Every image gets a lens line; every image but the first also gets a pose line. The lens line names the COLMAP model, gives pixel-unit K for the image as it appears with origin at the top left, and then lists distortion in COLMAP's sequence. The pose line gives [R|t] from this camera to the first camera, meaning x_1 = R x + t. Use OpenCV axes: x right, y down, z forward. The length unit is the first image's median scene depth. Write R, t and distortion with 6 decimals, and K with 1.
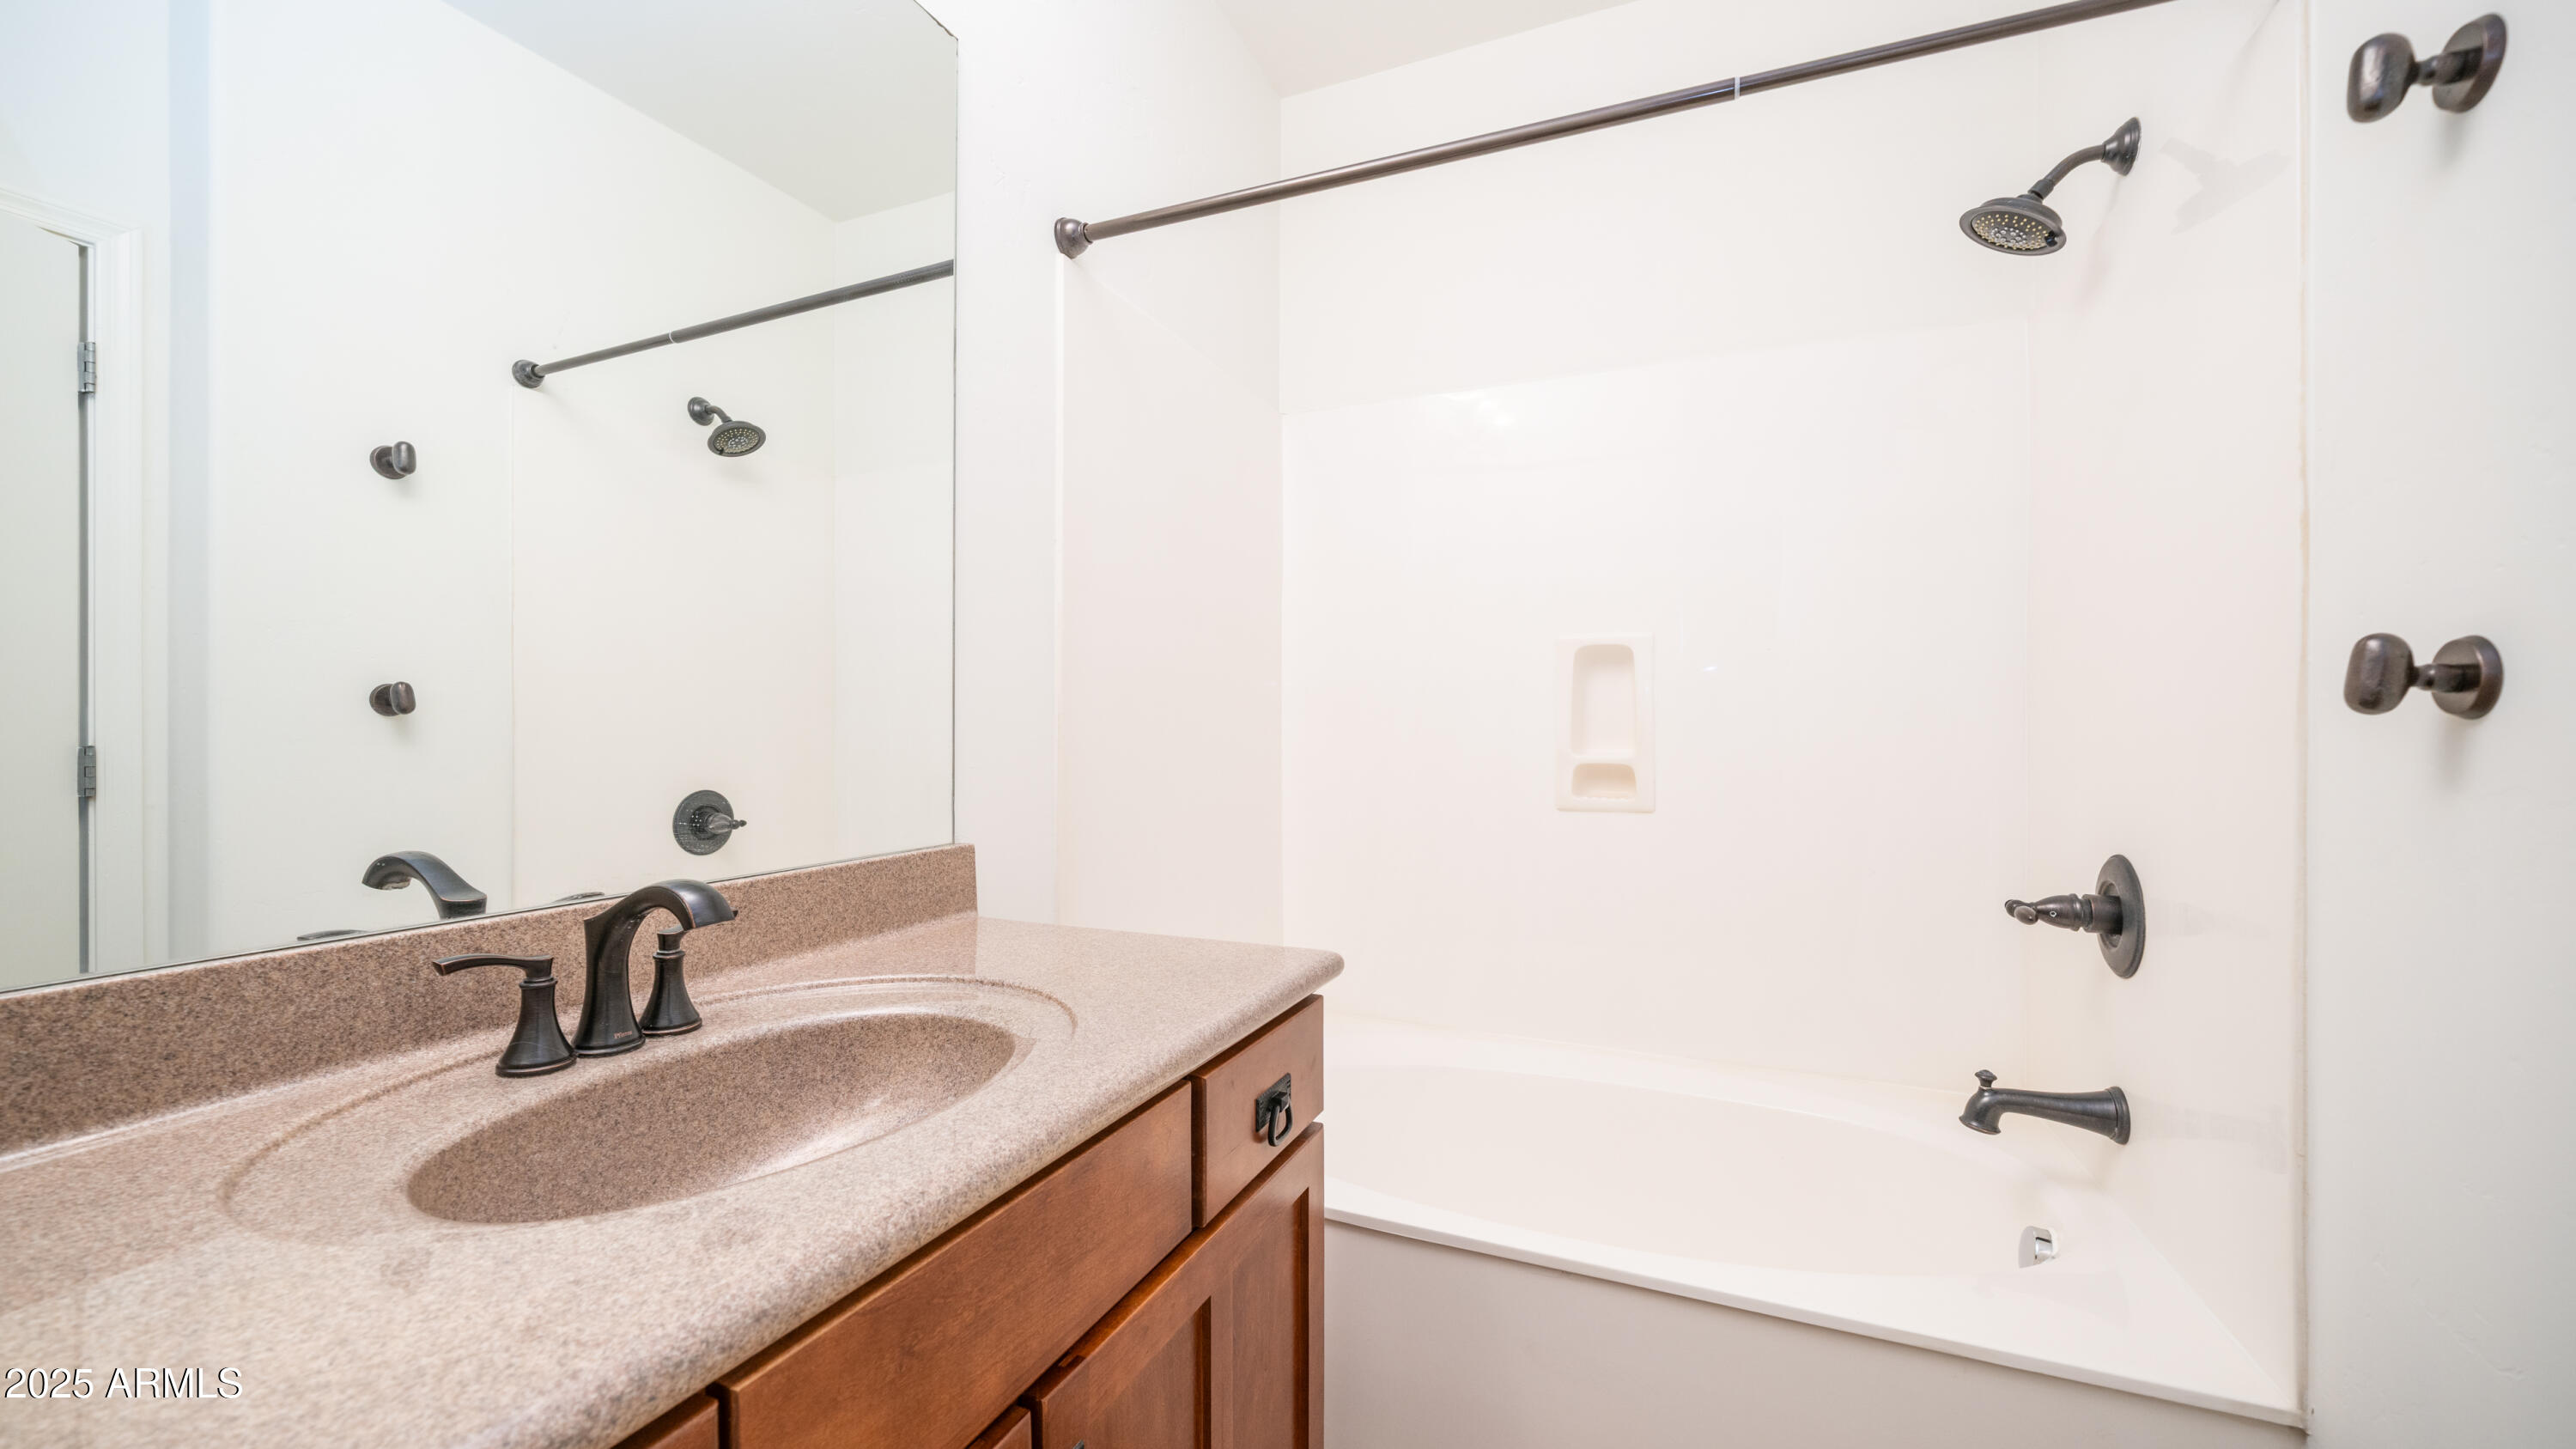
lens RADIAL K [[987.9, 0, 1282.0], [0, 987.9, 718.8], [0, 0, 1]] dist [-0.002542, 0.000063]
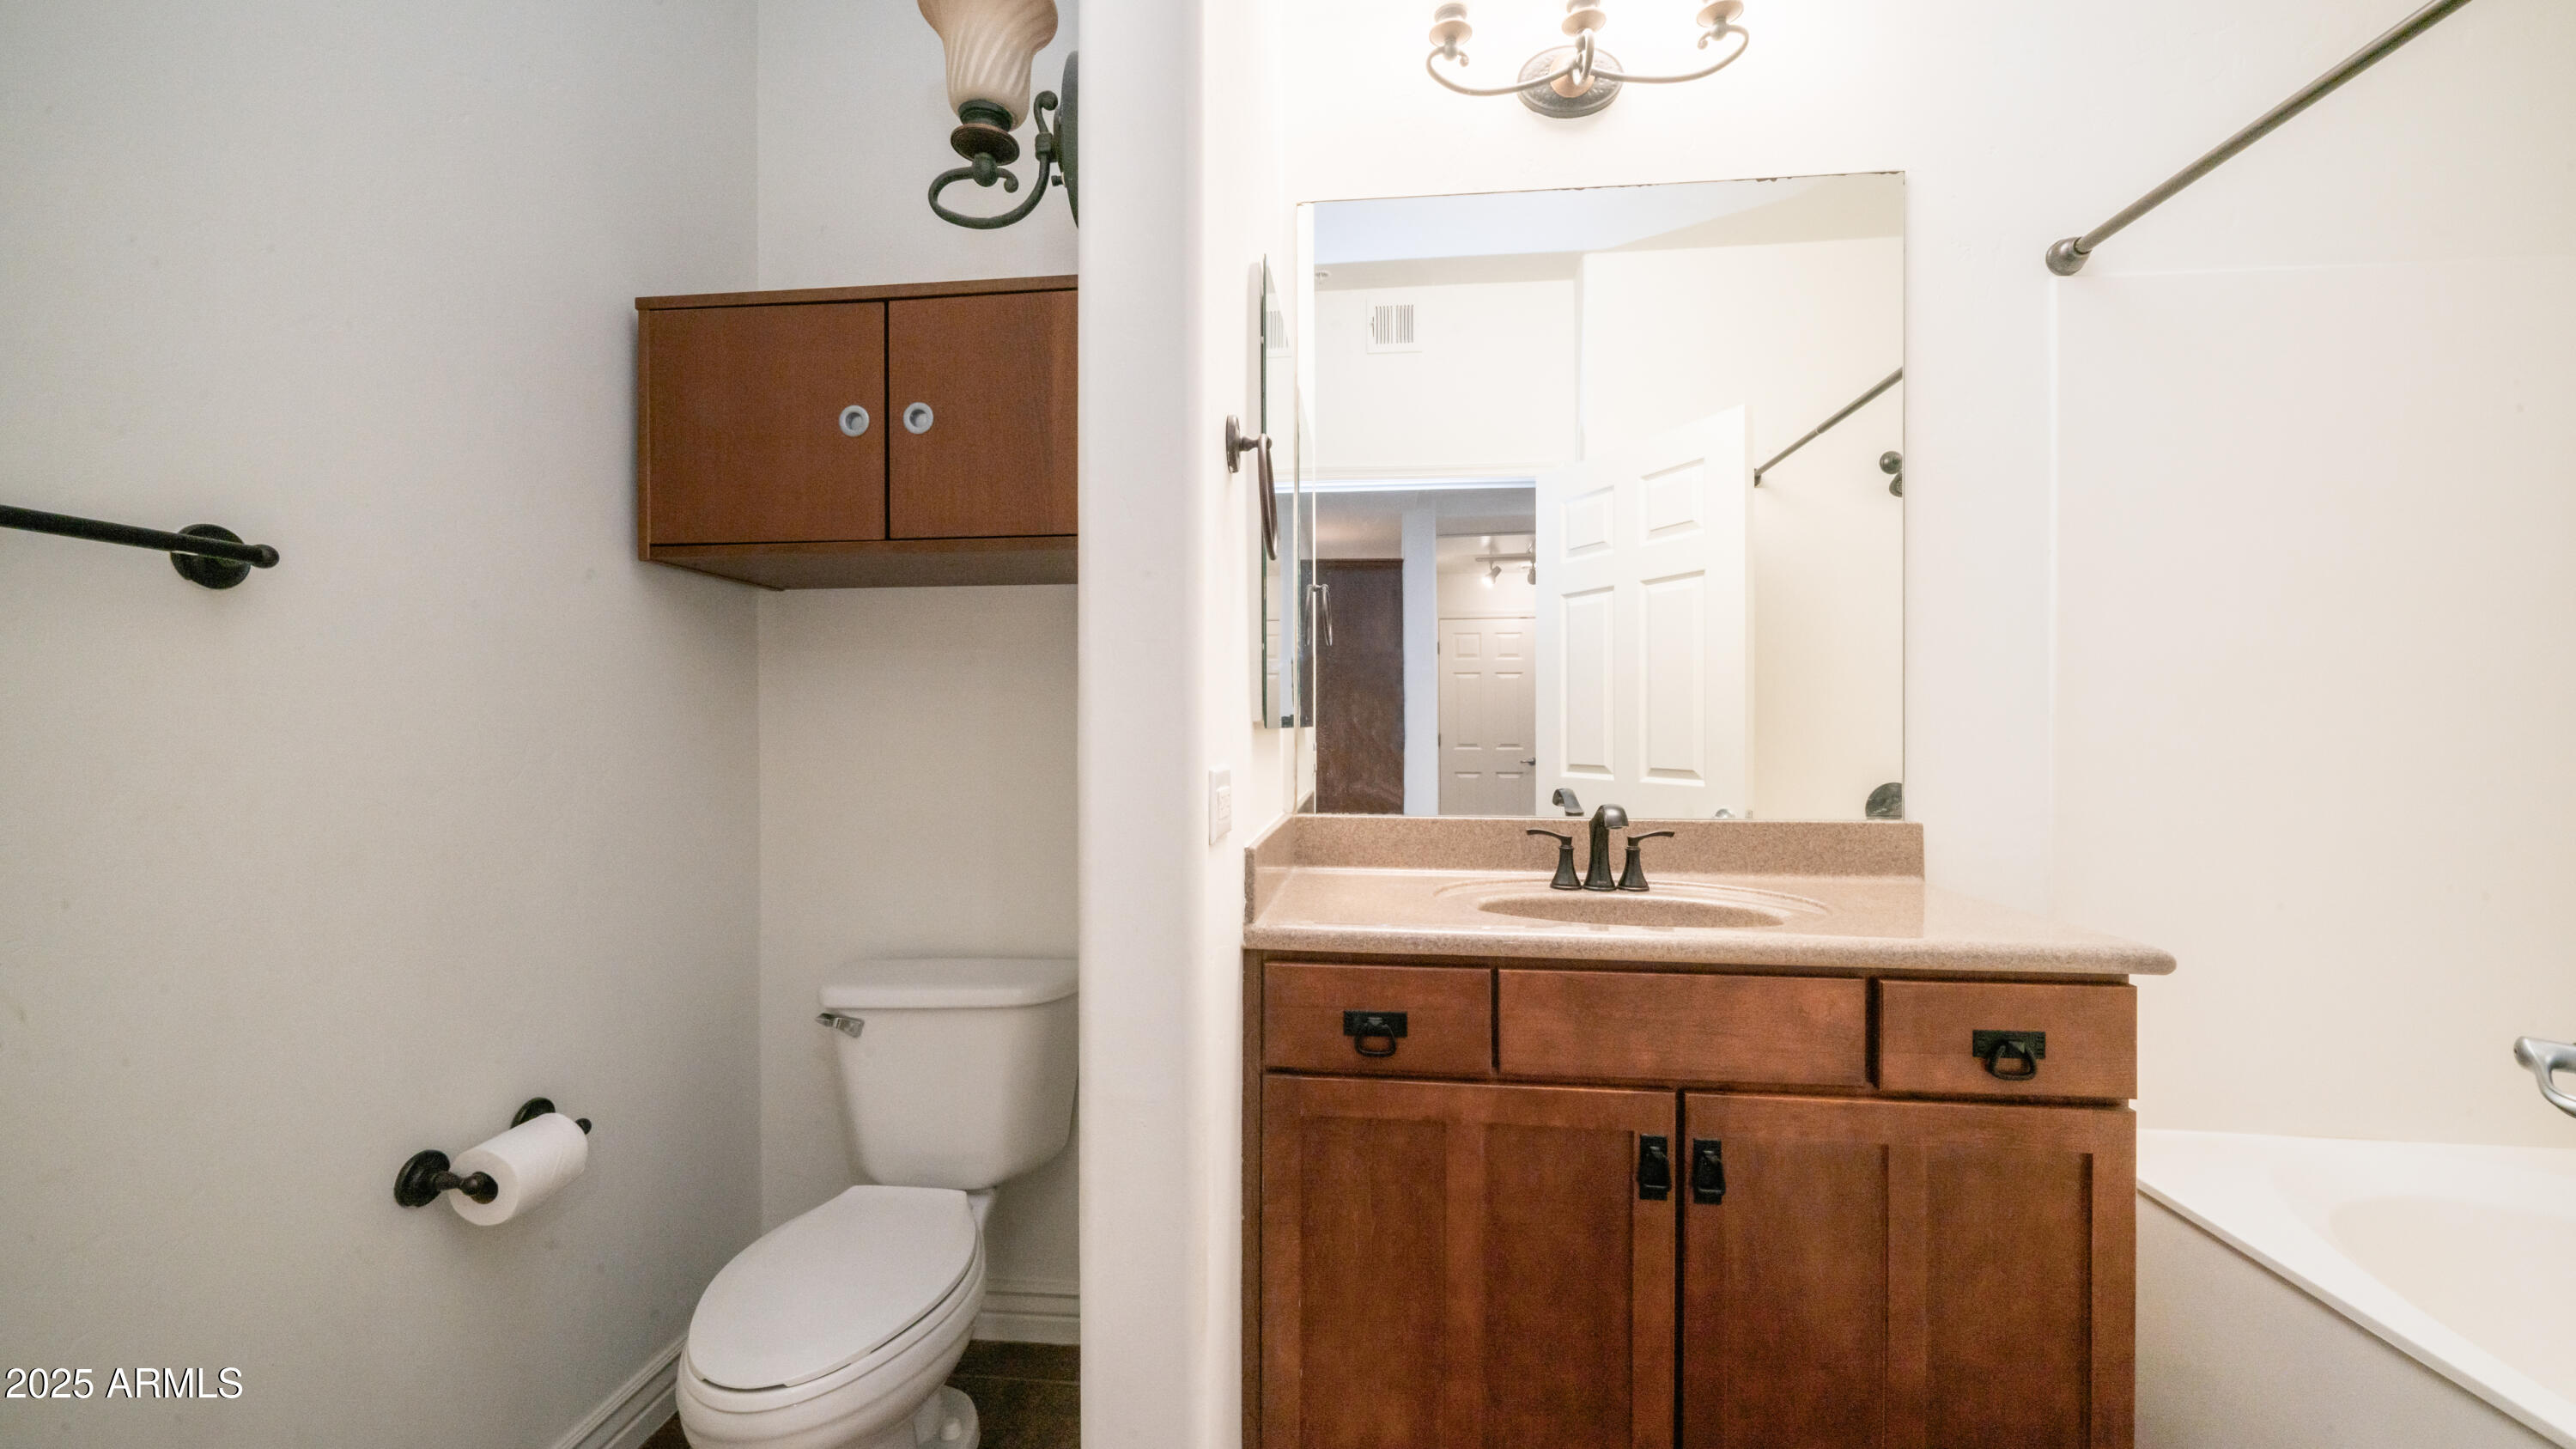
lens RADIAL K [[987.9, 0, 1288.3], [0, 987.9, 728.6], [0, 0, 1]] dist [-0.002542, 0.000063]
pose [[0.326794, 0.000708, -0.945095, 0.858497], [0.005013, 0.999984, 0.002482, 0.005230], [0.945082, -0.005549, 0.326786, -0.200876]]
